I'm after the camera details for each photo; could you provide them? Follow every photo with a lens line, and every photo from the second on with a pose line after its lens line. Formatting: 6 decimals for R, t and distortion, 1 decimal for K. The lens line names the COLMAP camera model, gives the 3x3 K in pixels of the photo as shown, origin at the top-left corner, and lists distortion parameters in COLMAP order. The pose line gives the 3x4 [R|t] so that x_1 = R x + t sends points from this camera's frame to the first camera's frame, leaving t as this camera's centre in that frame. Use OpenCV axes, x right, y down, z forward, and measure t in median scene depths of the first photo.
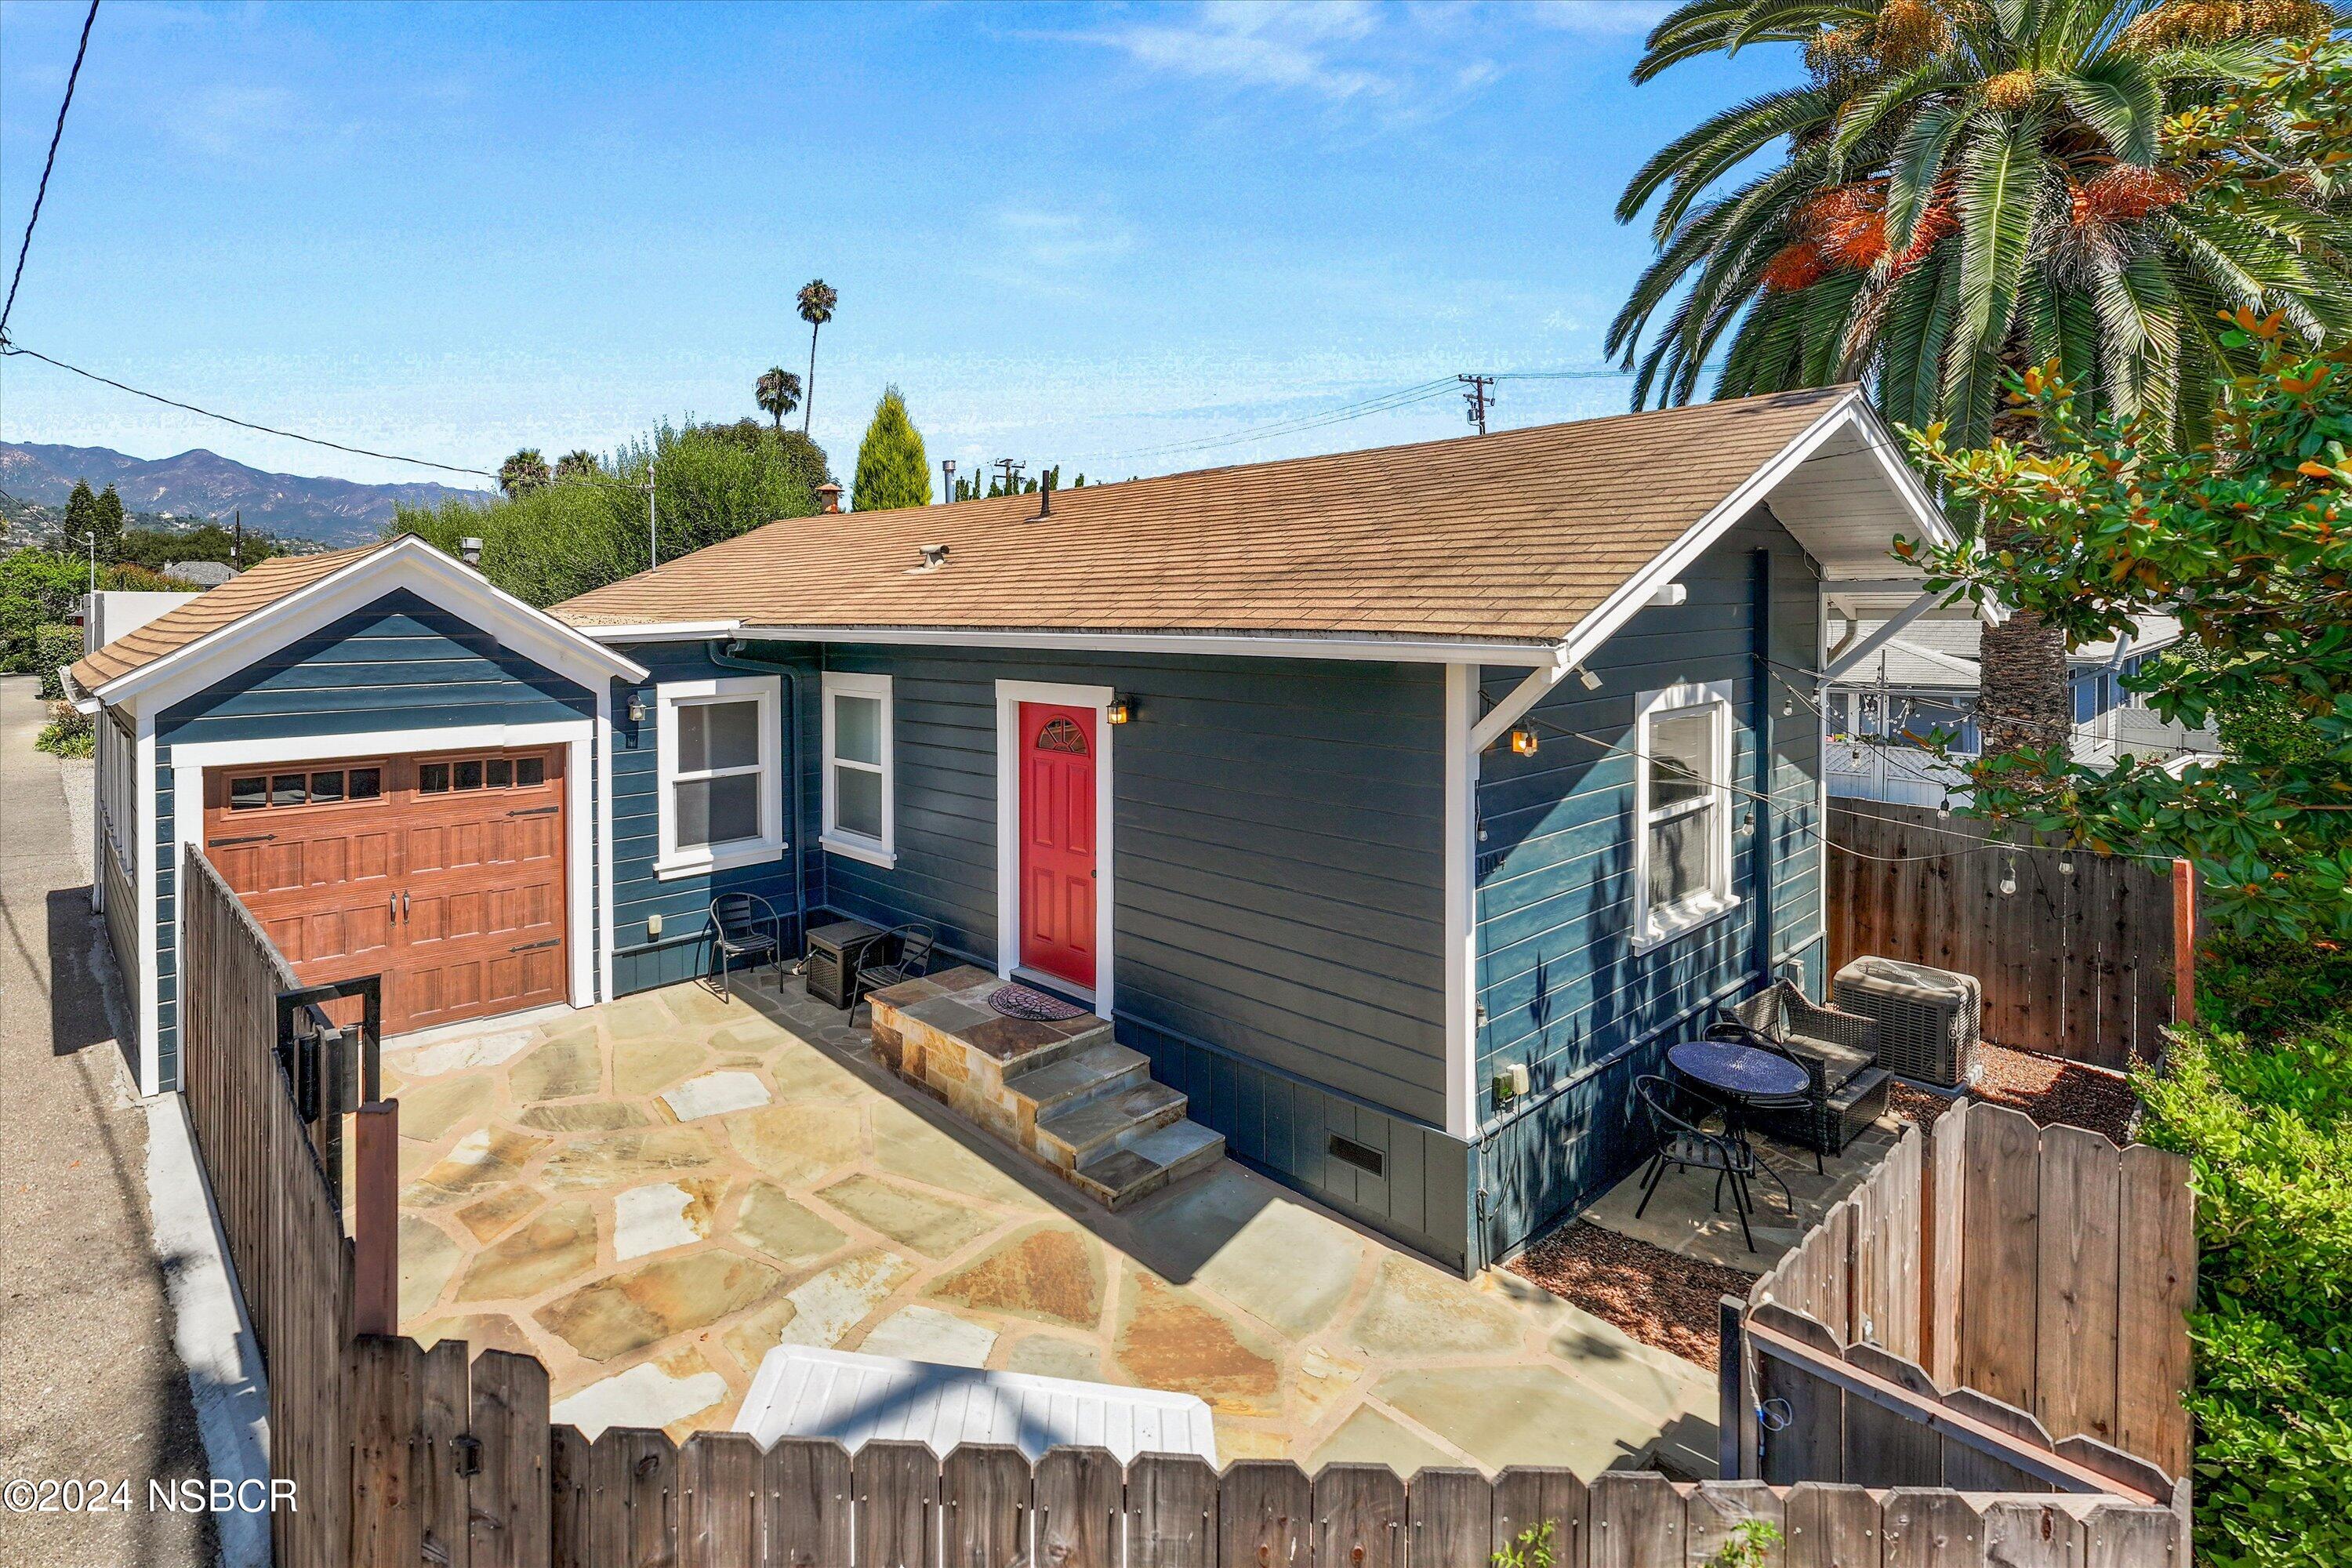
lens RADIAL K [[1112.2, 0, 981.1], [0, 1112.2, 602.6], [0, 0, 1]] dist [-0.021990, 0.001090]
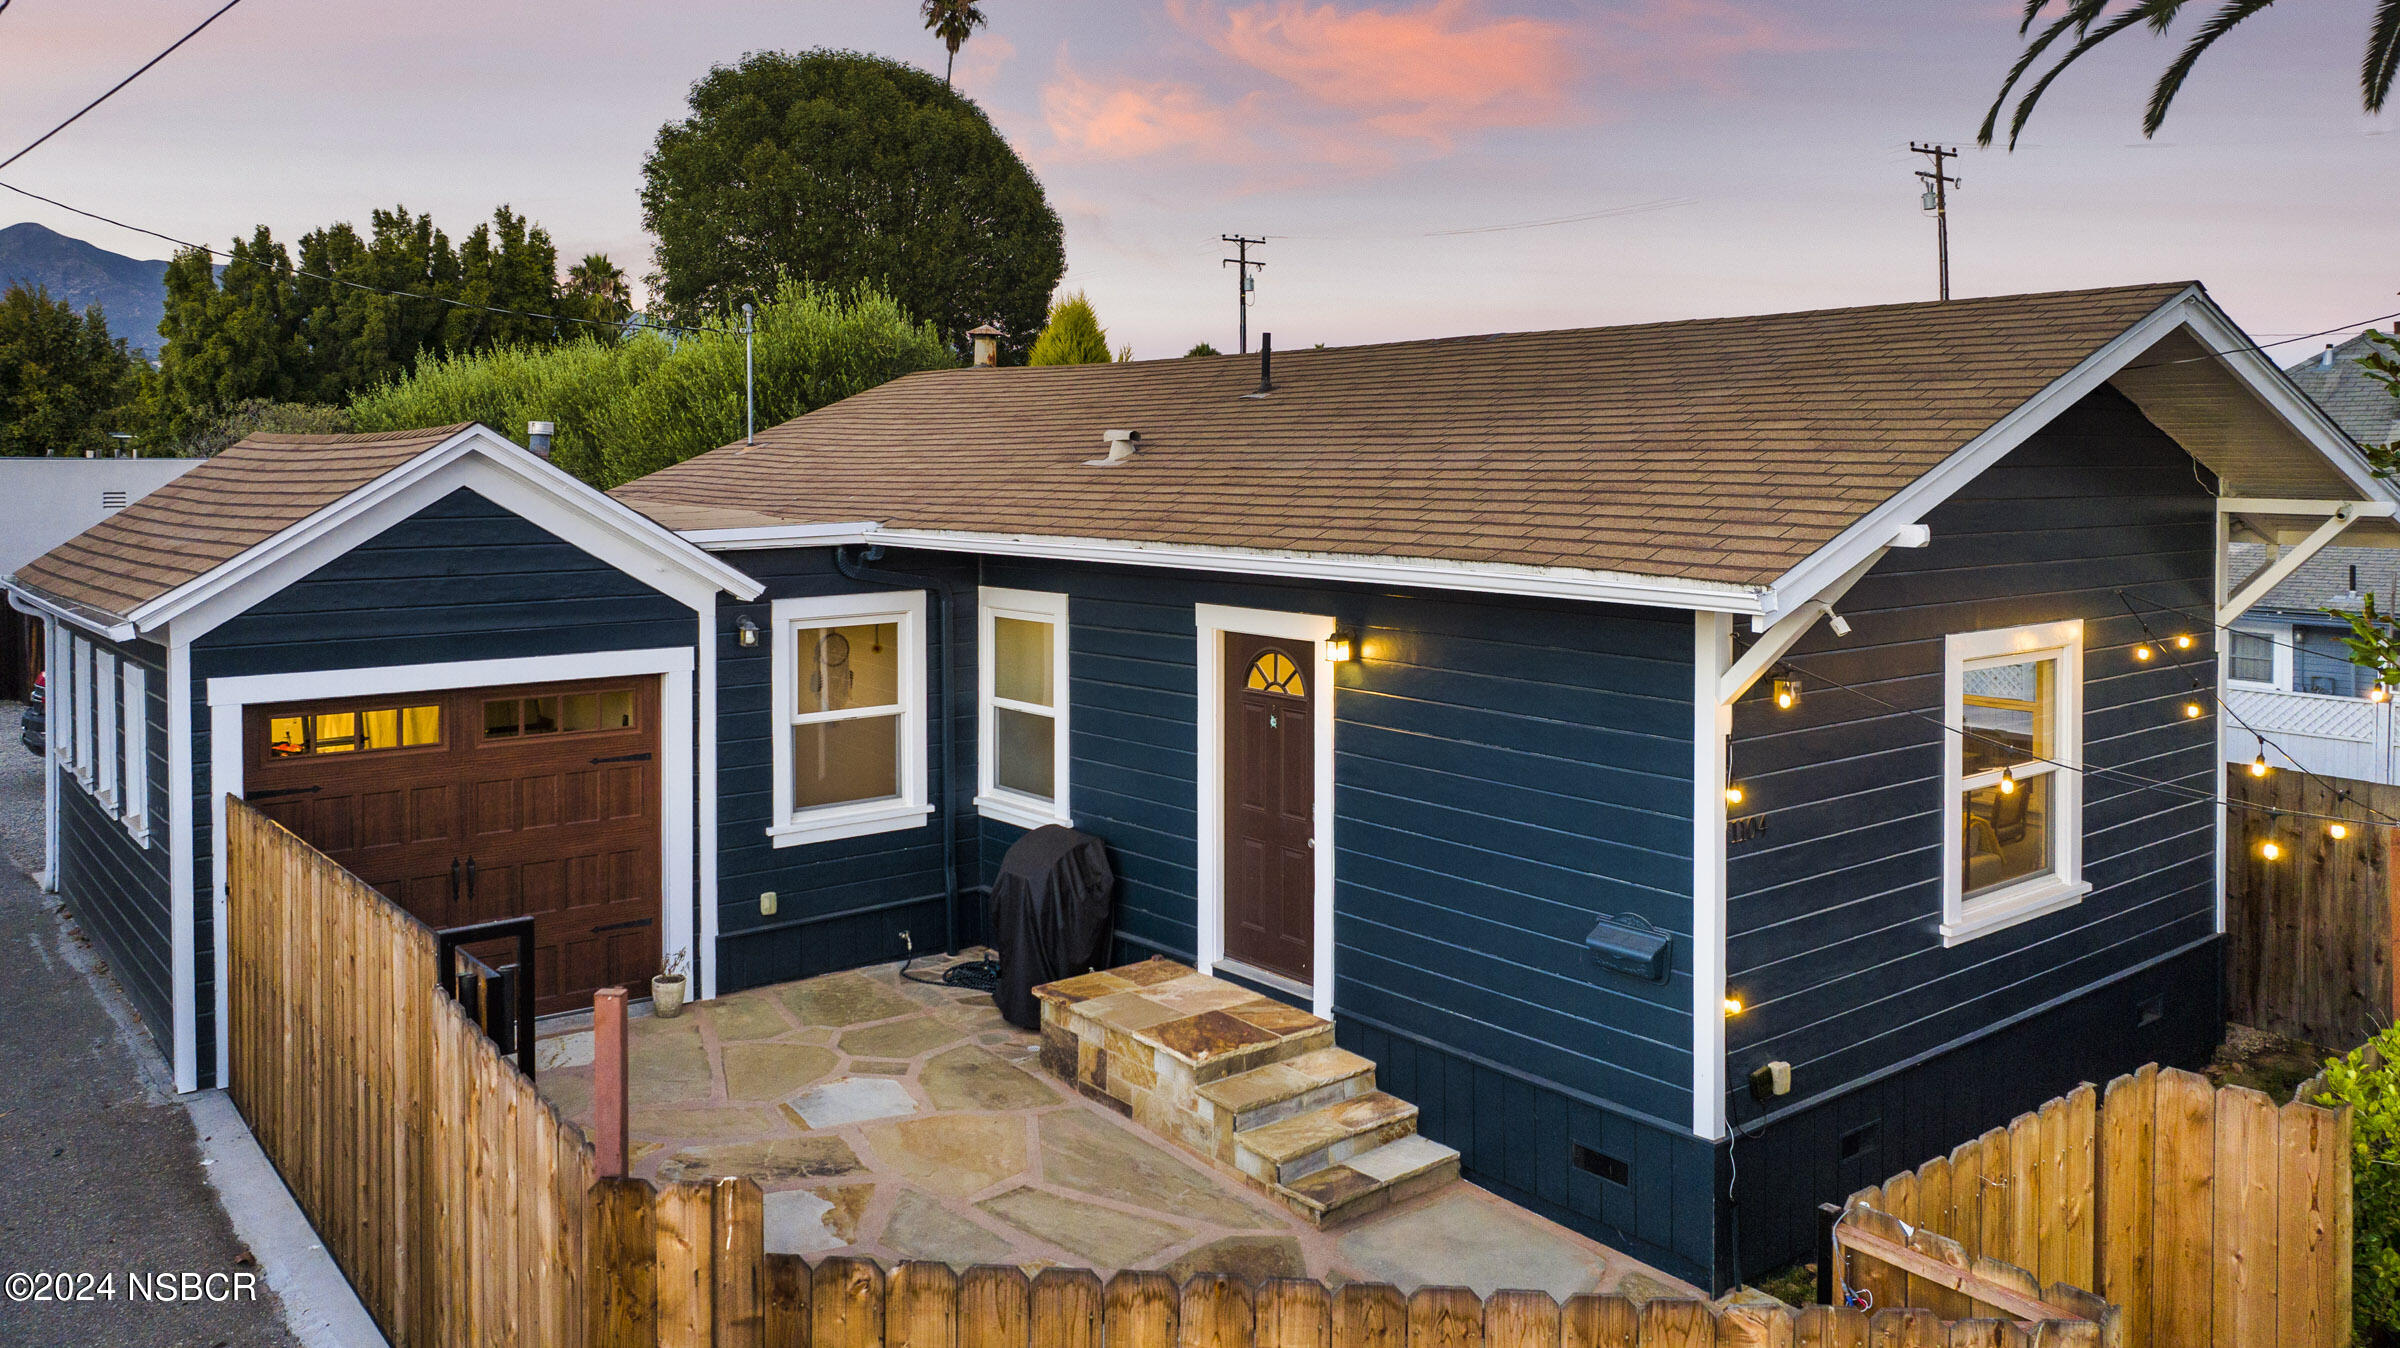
lens RADIAL K [[1721.7, 0, 1167.9], [0, 1721.7, 490.4], [0, 0, 1]] dist [-0.007456, -0.002187]
pose [[0.999711, 0.007408, -0.022856, 0.021596], [-0.006961, 0.999784, 0.019572, -0.038882], [0.022996, -0.019407, 0.999547, -0.263528]]
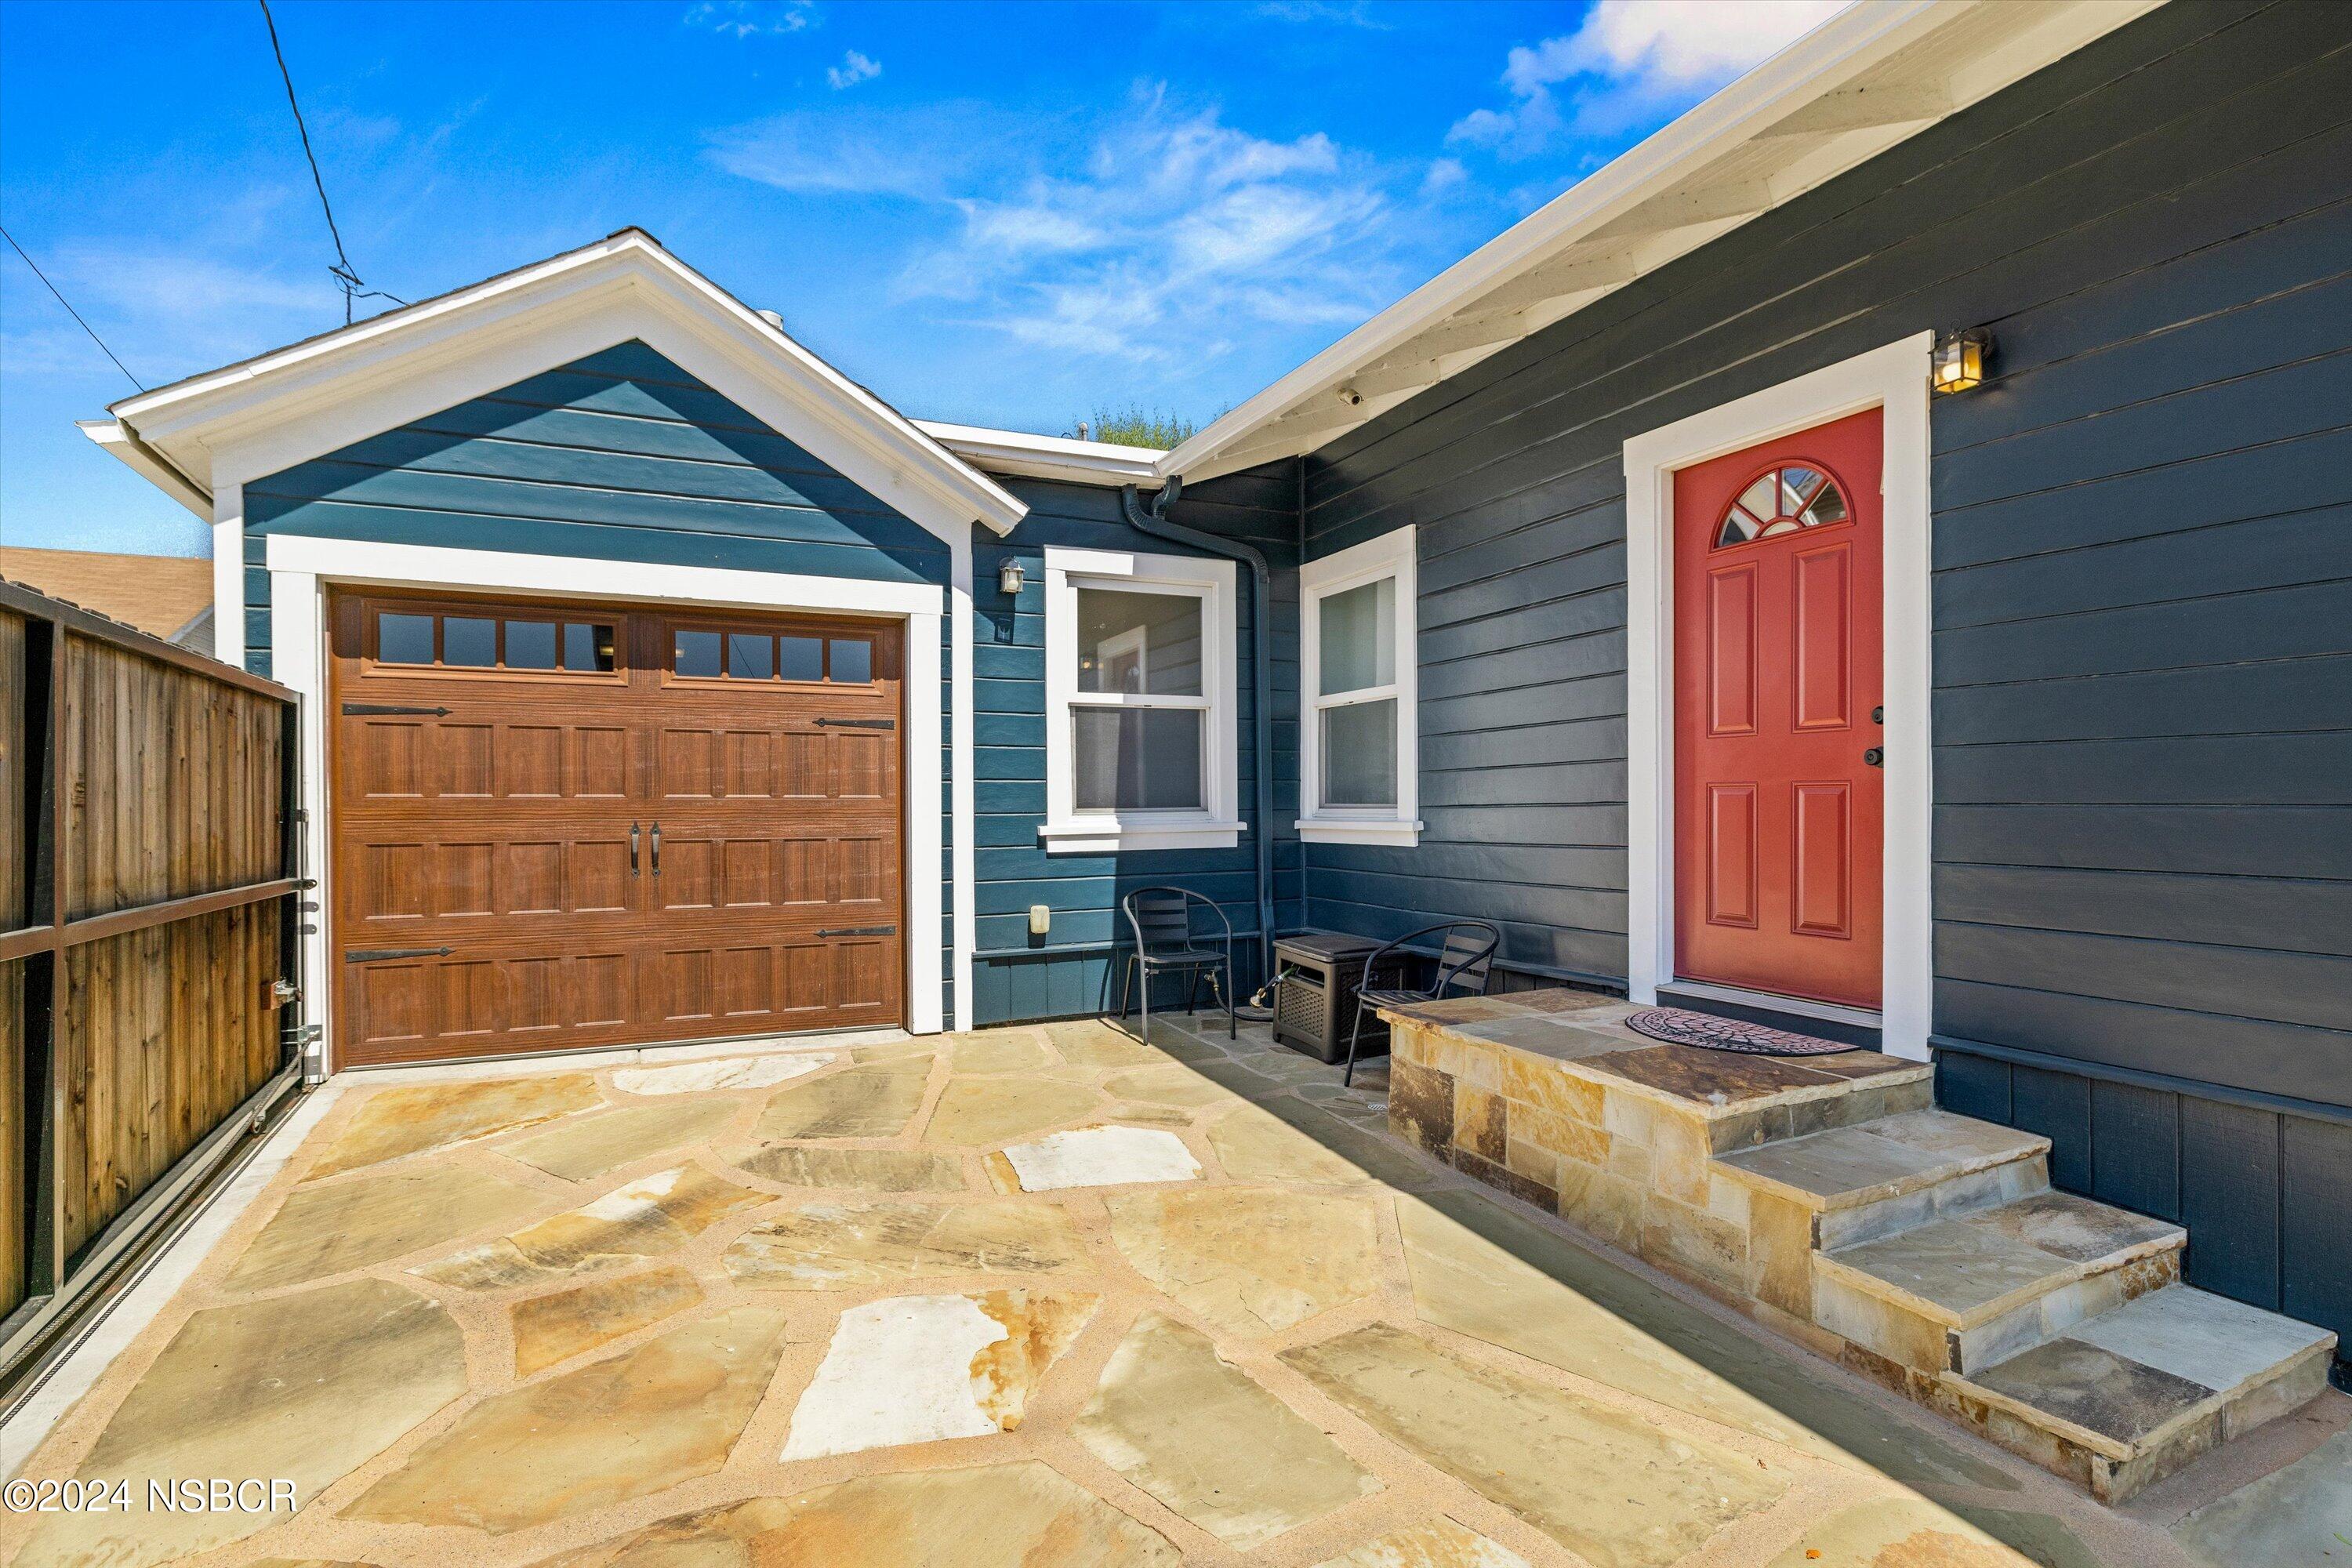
lens RADIAL K [[1114.1, 0, 1192.5], [0, 1114.1, 815.0], [0, 0, 1]] dist [-0.006560, 0.000041]
pose [[0.971955, 0.005302, -0.235108, -0.068065], [-0.001163, 0.999842, 0.017740, 0.259740], [0.235165, -0.016969, 0.971807, 0.471133]]
